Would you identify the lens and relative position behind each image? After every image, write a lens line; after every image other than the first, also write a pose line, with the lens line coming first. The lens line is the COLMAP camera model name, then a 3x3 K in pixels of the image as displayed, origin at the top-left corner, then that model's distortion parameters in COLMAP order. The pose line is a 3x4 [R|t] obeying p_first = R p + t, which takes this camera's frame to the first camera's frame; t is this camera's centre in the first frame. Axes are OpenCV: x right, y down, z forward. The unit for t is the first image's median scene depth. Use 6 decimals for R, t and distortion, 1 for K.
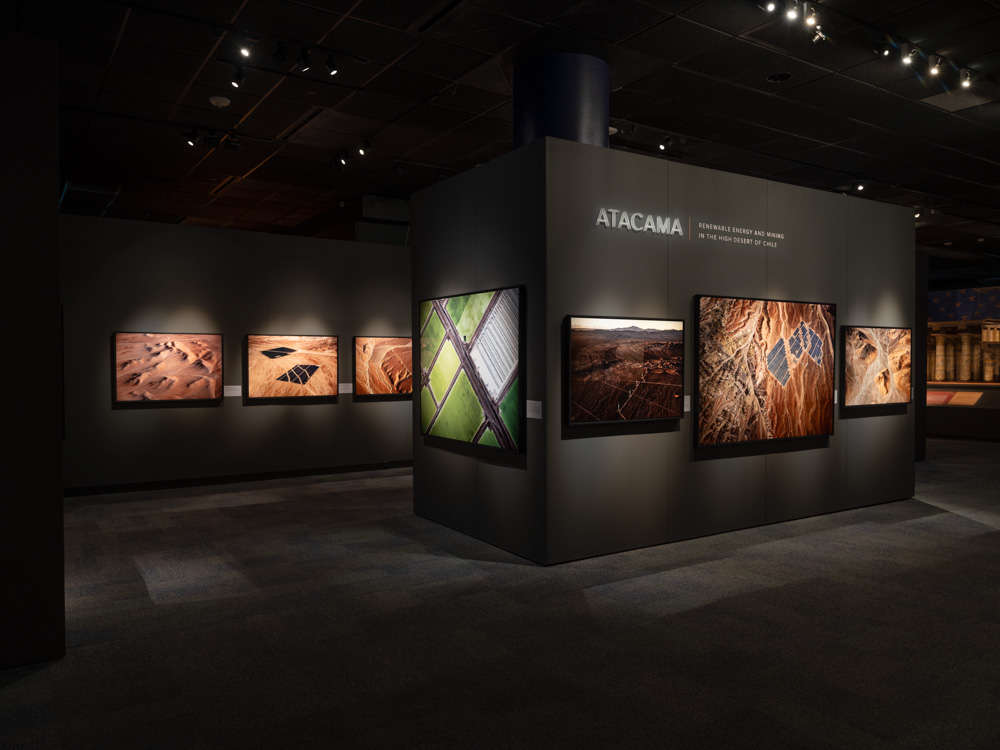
lens RADIAL K [[746.4, 0, 493.0], [0, 746.4, 380.2], [0, 0, 1]] dist [-0.004120, 0.003235]
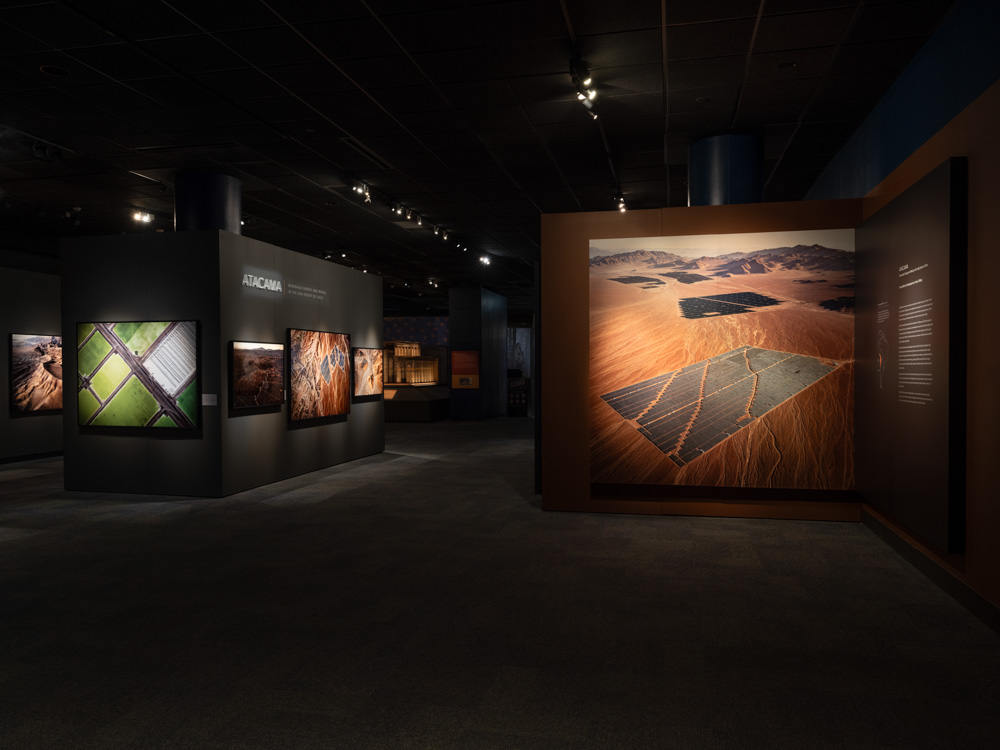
lens RADIAL K [[746.4, 0, 508.6], [0, 746.4, 379.4], [0, 0, 1]] dist [-0.004120, 0.003235]
pose [[0.711847, -0.011438, 0.702242, -0.486275], [0.020443, 0.999781, -0.004439, 0.013159], [-0.702037, 0.017516, 0.711925, -0.454692]]
